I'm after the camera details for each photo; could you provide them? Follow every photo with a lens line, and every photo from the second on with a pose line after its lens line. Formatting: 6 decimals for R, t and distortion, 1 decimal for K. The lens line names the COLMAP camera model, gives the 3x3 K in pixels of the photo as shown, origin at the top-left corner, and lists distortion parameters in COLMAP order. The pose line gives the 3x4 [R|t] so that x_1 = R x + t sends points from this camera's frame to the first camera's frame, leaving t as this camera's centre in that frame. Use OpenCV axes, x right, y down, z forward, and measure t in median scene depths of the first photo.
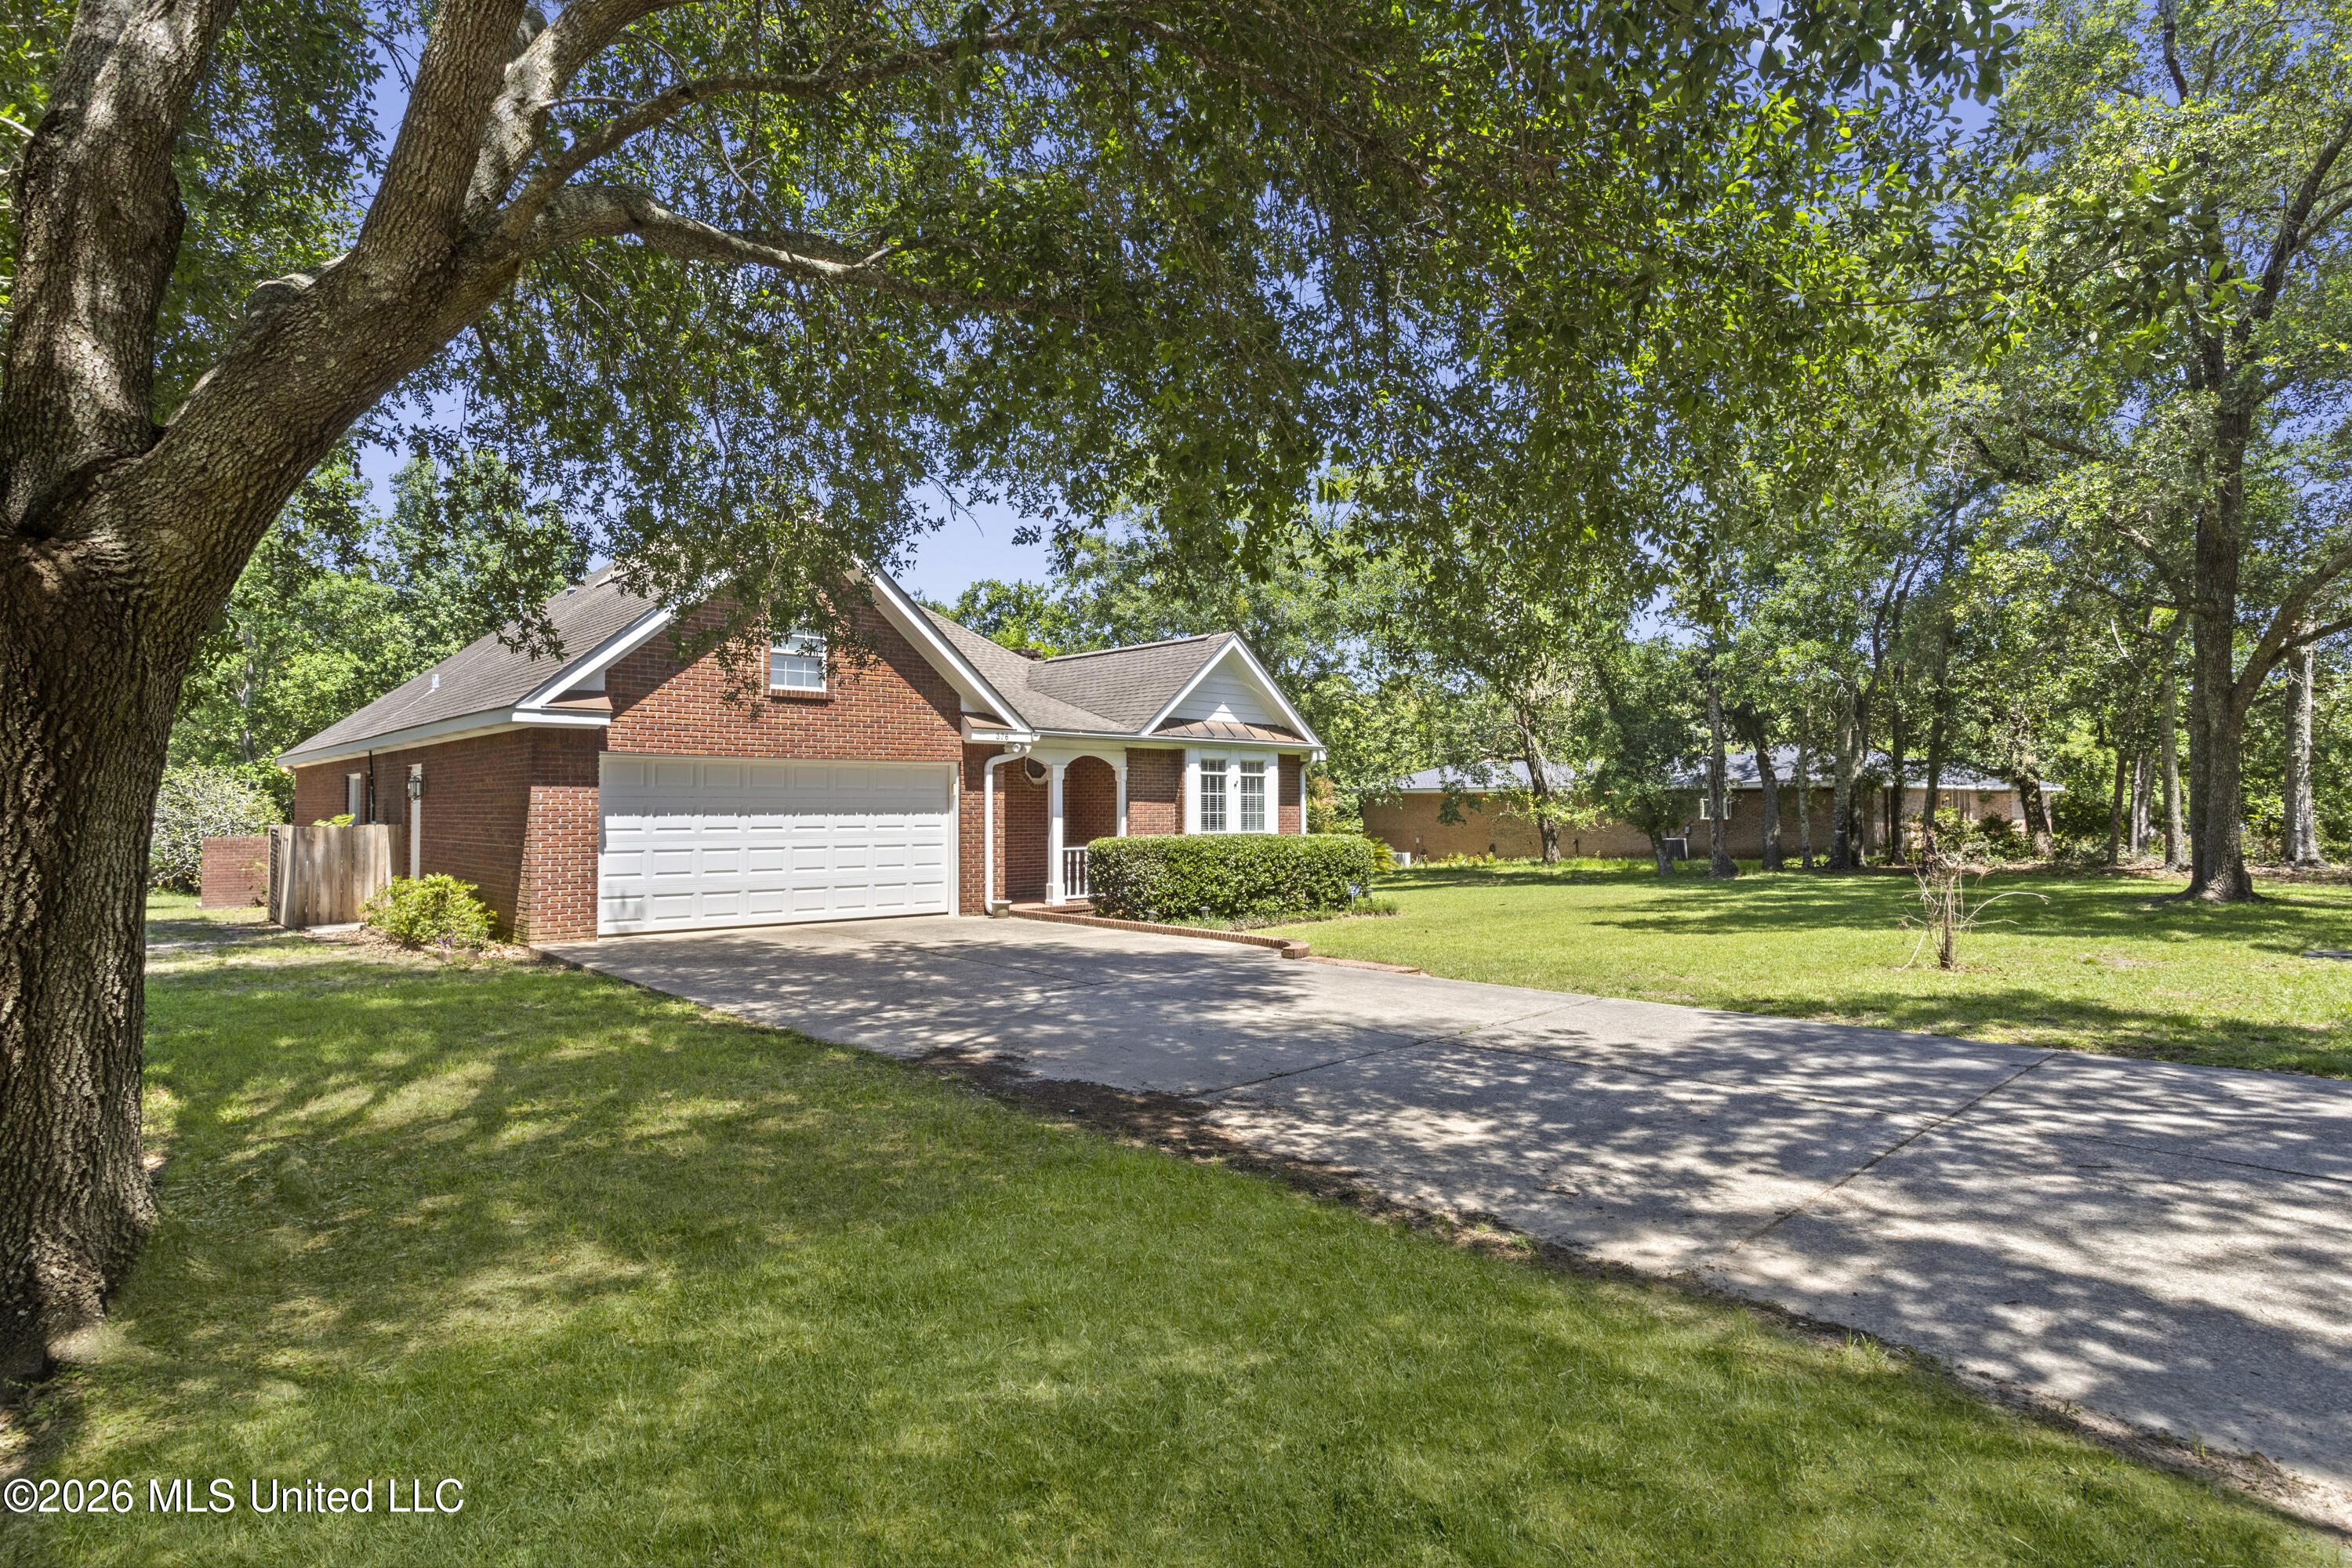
lens RADIAL K [[1240.2, 0, 1170.7], [0, 1240.2, 771.9], [0, 0, 1]] dist [-0.018399, 0.000685]
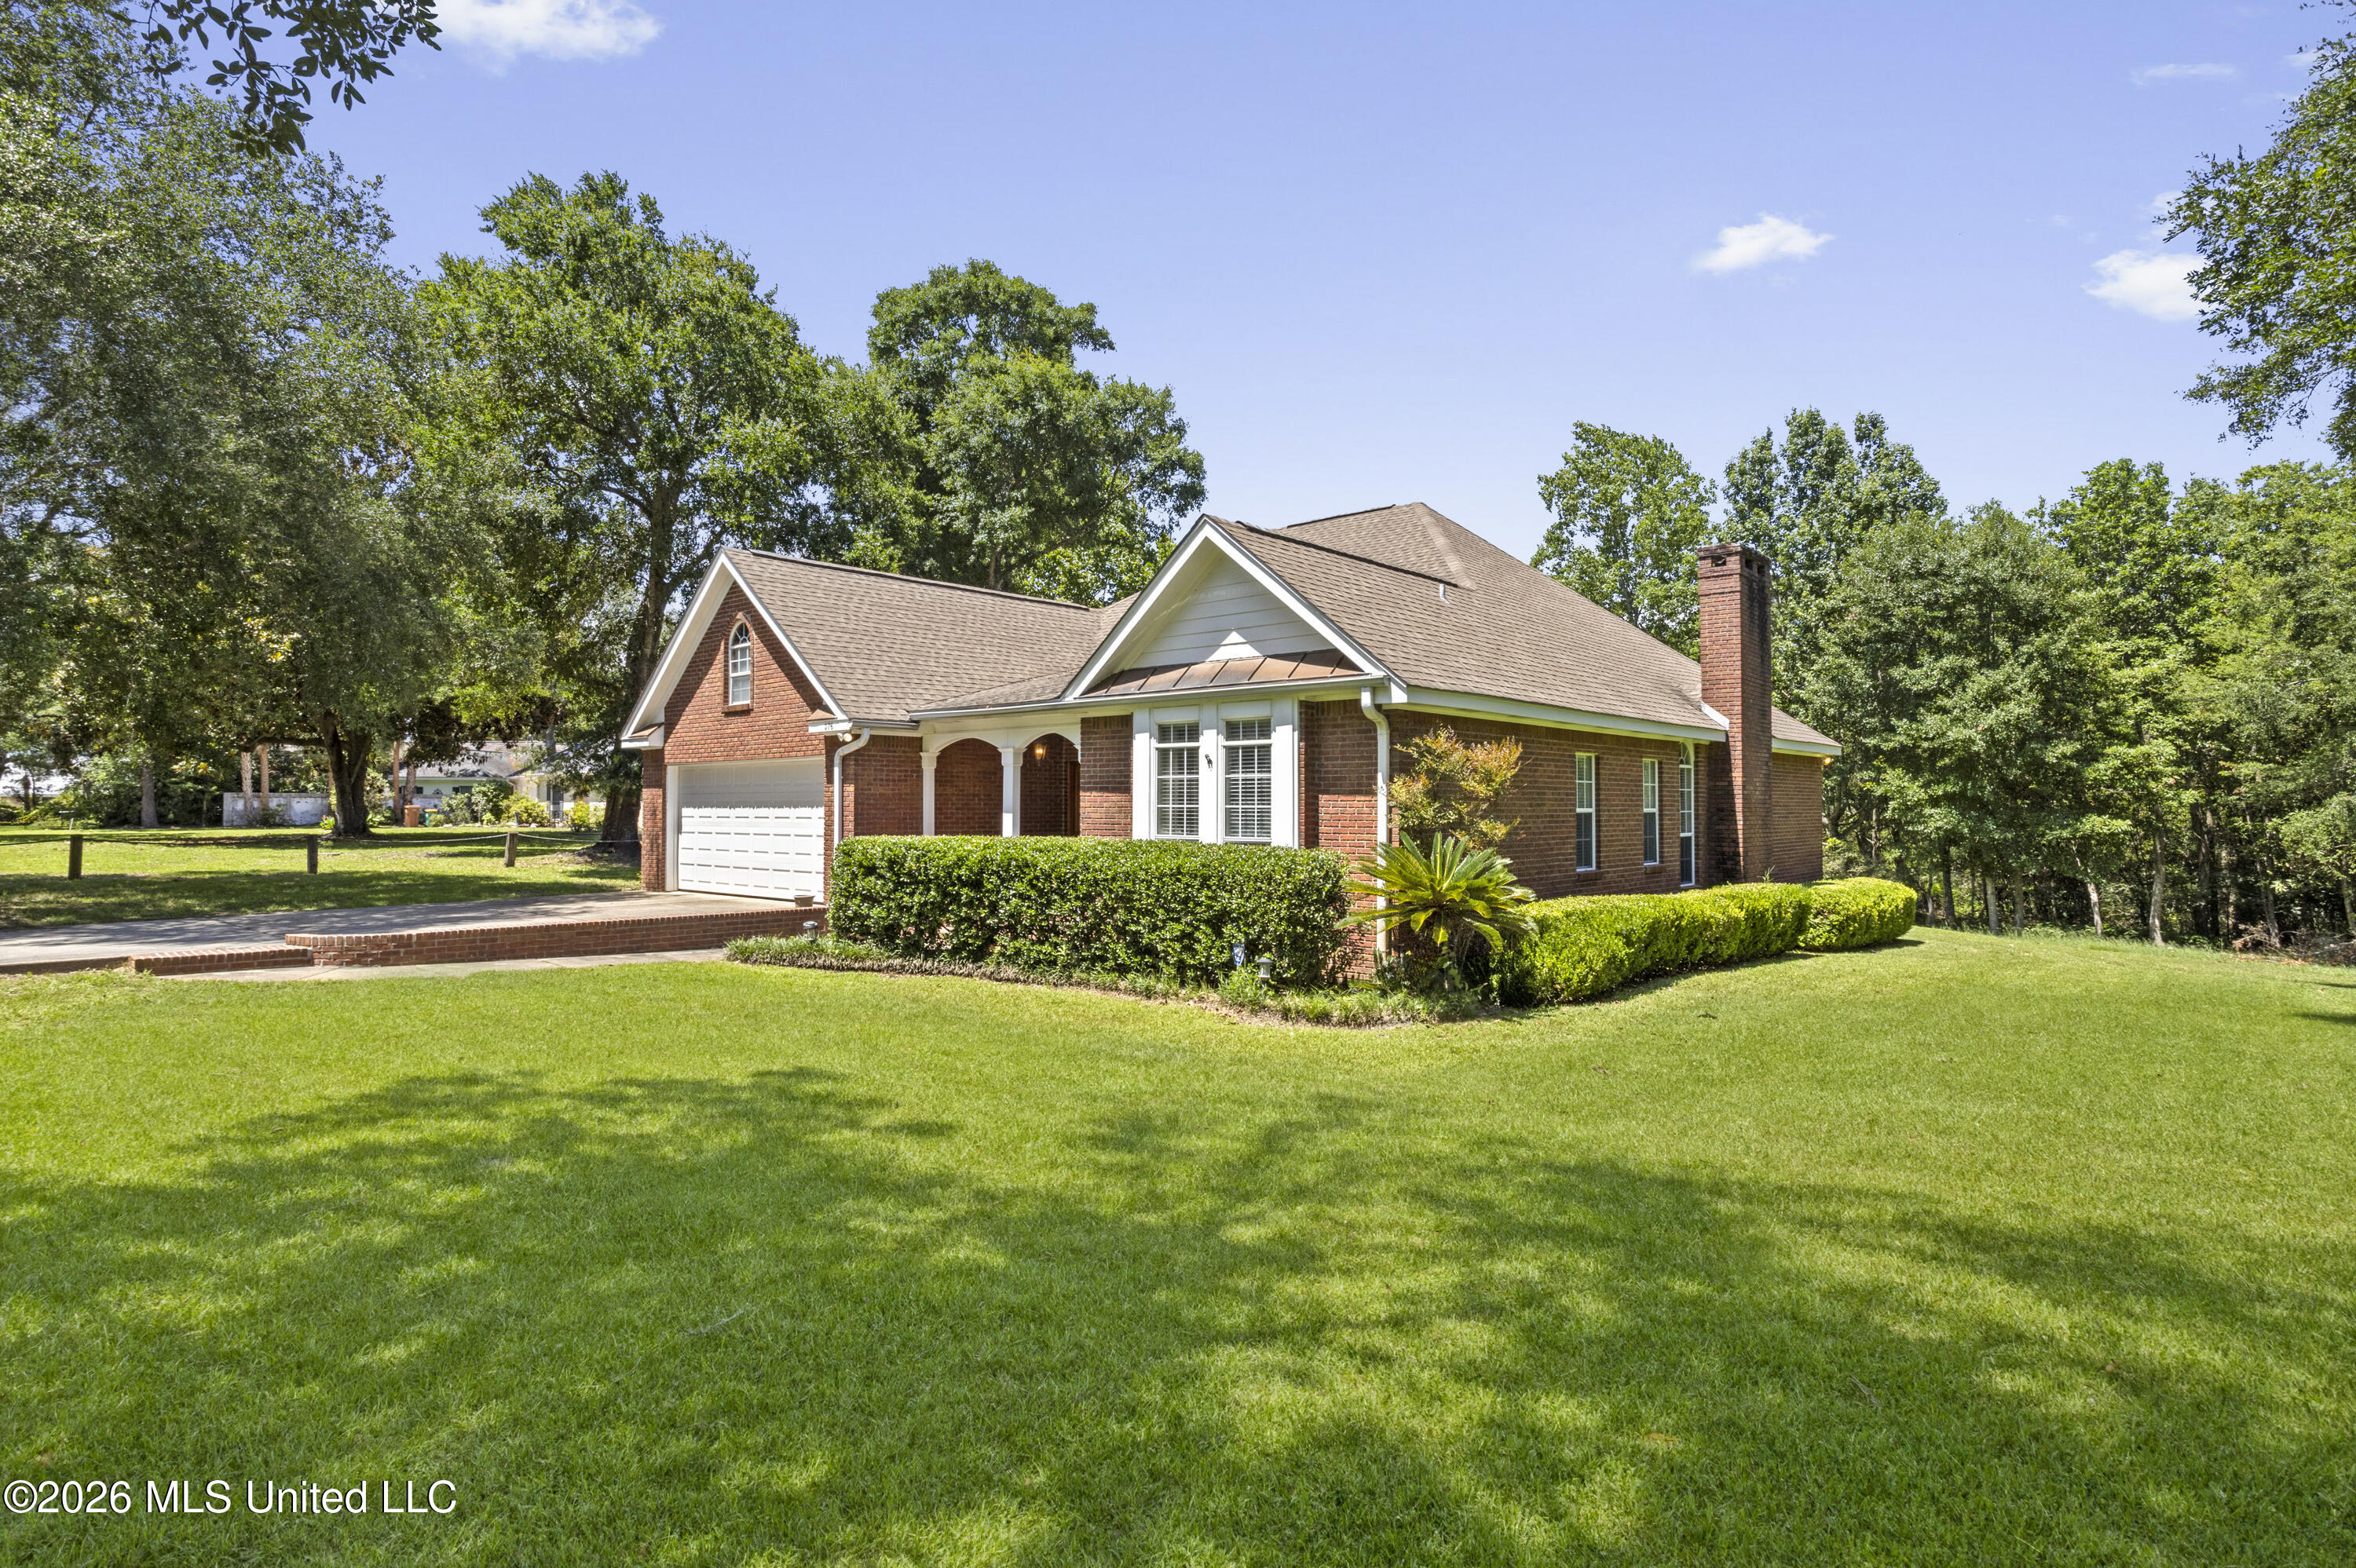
lens RADIAL K [[1242.2, 0, 1169.4], [0, 1242.2, 780.8], [0, 0, 1]] dist [-0.018399, 0.000685]
pose [[0.080449, -0.021629, -0.996524, 0.744696], [0.028966, 0.999393, -0.019353, 0.035141], [0.996338, -0.027309, 0.081026, 1.046122]]
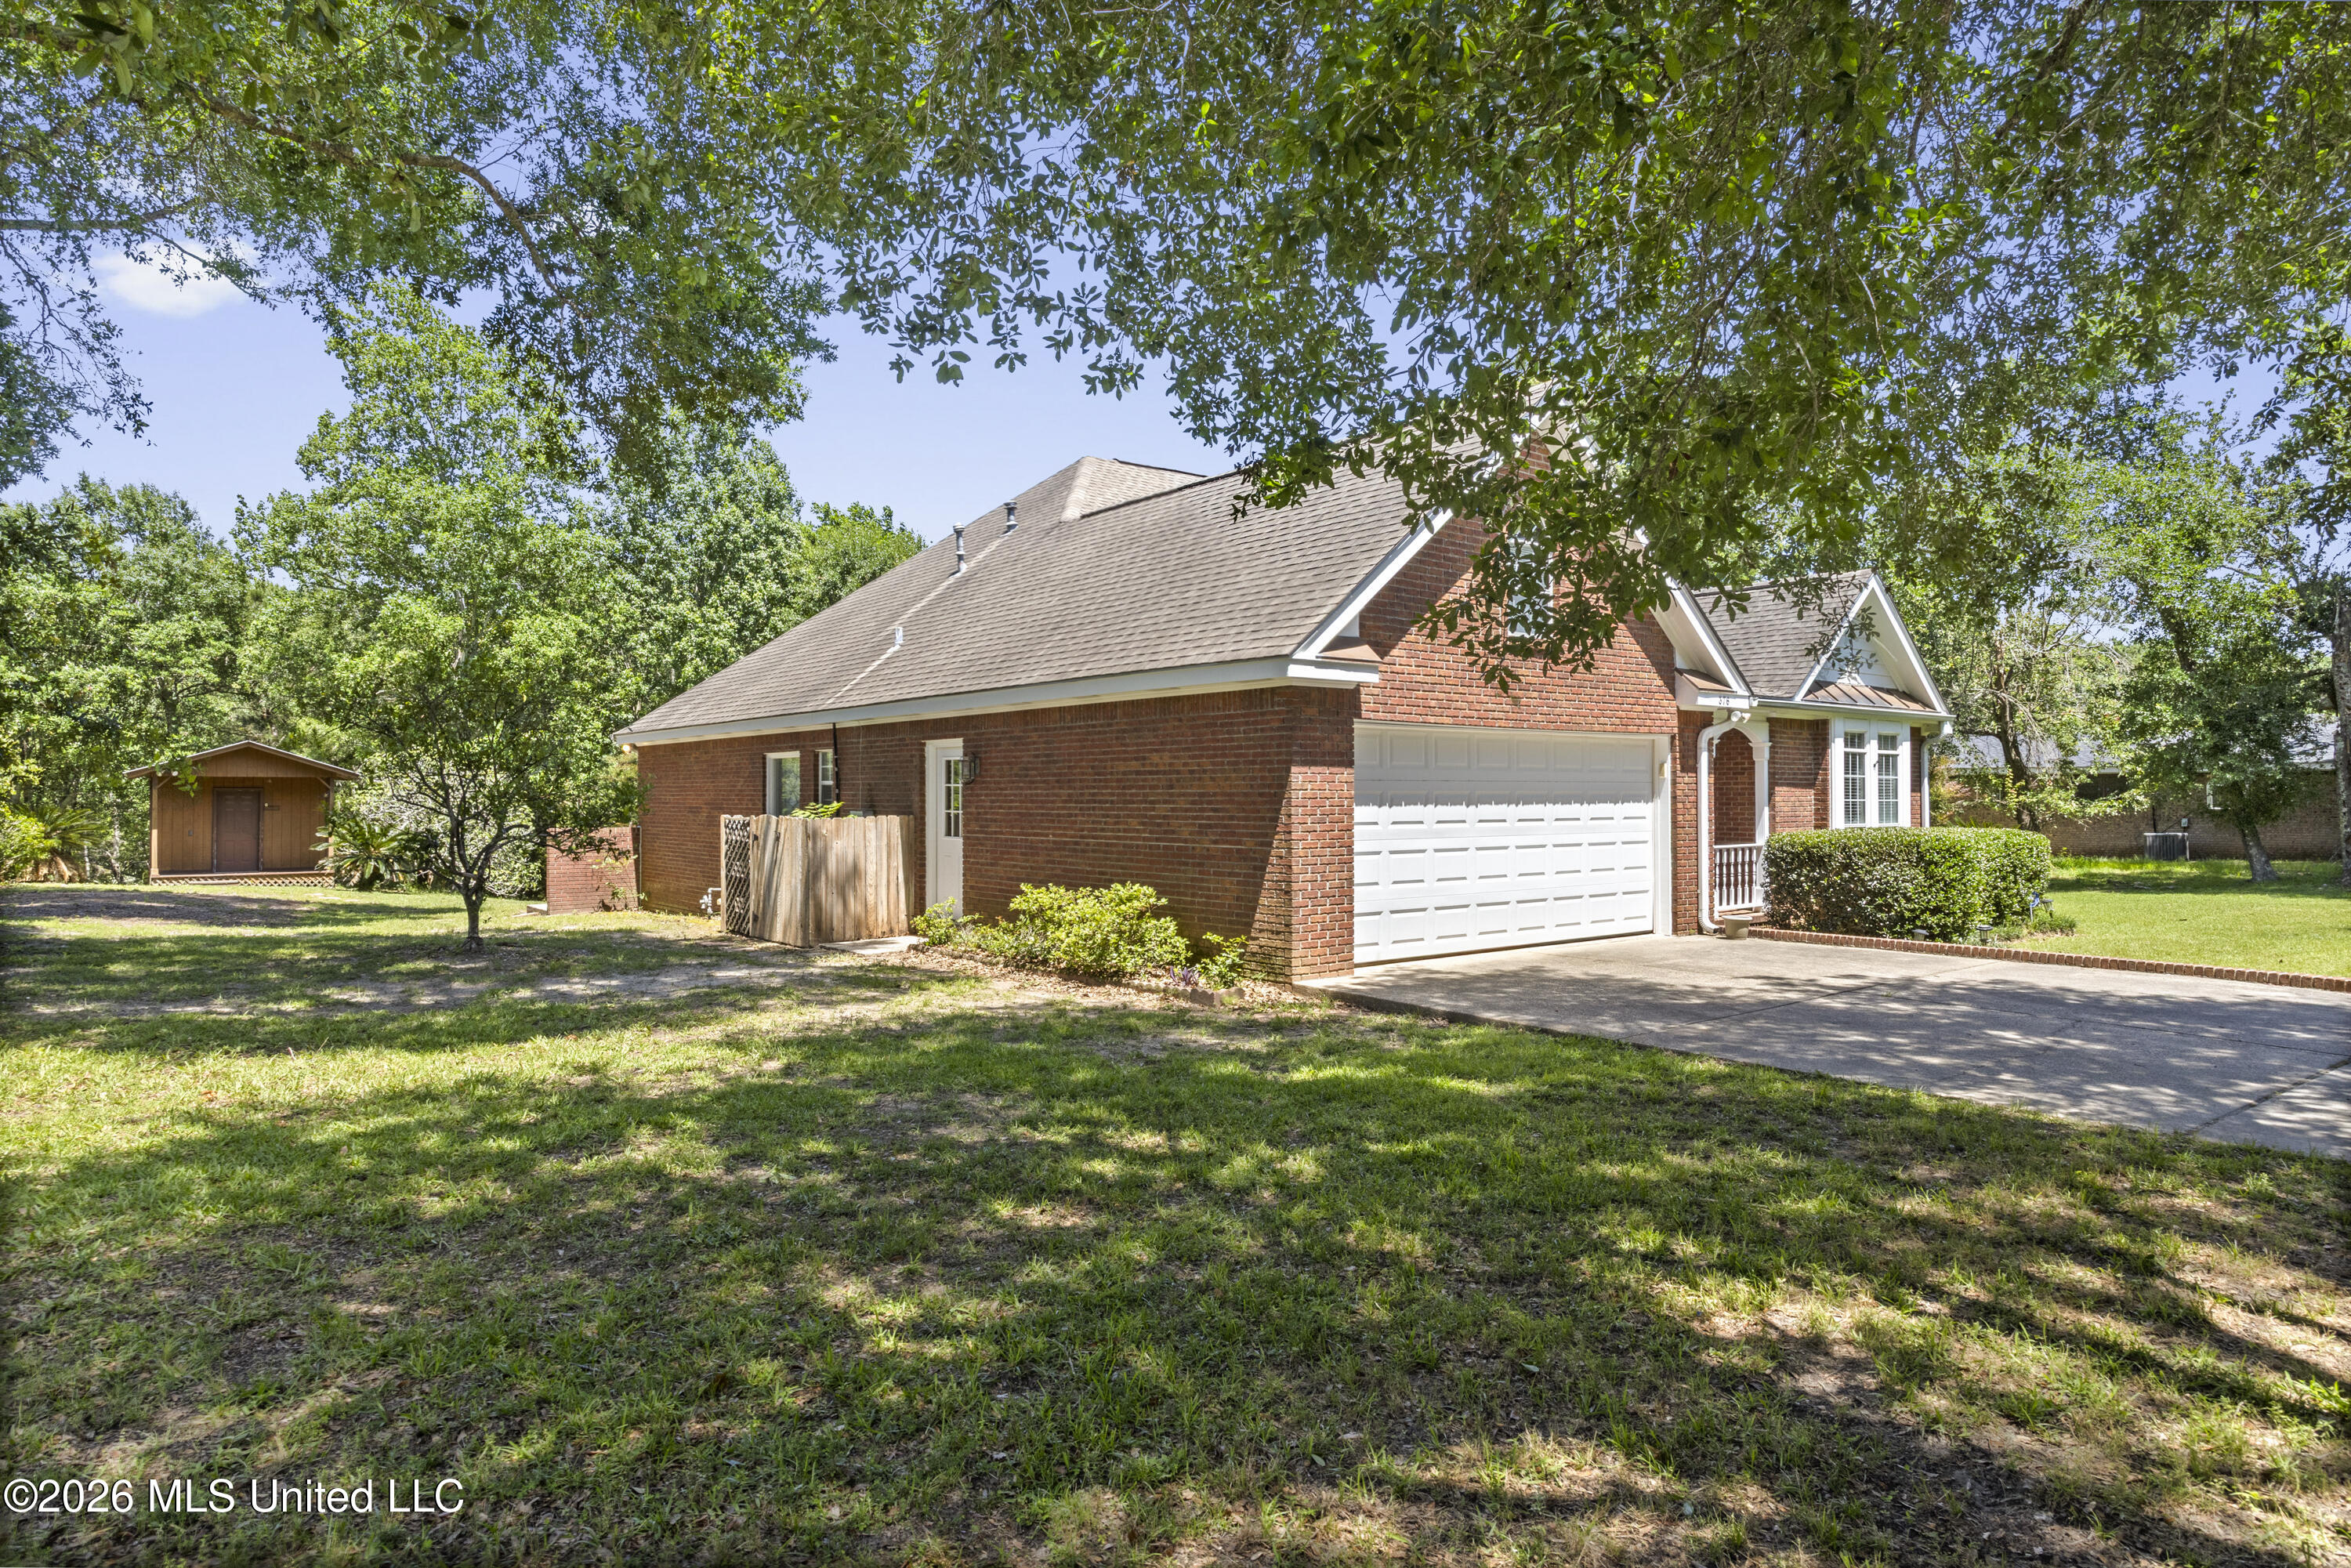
lens RADIAL K [[1384.6, 0, 1198.2], [0, 1384.6, 789.4], [0, 0, 1]] dist [-0.003081, -0.000127]
pose [[0.997845, 0.000923, -0.065604, -0.354867], [0.000828, 0.999644, 0.026651, 0.002433], [0.065606, -0.026648, 0.997490, 0.116403]]
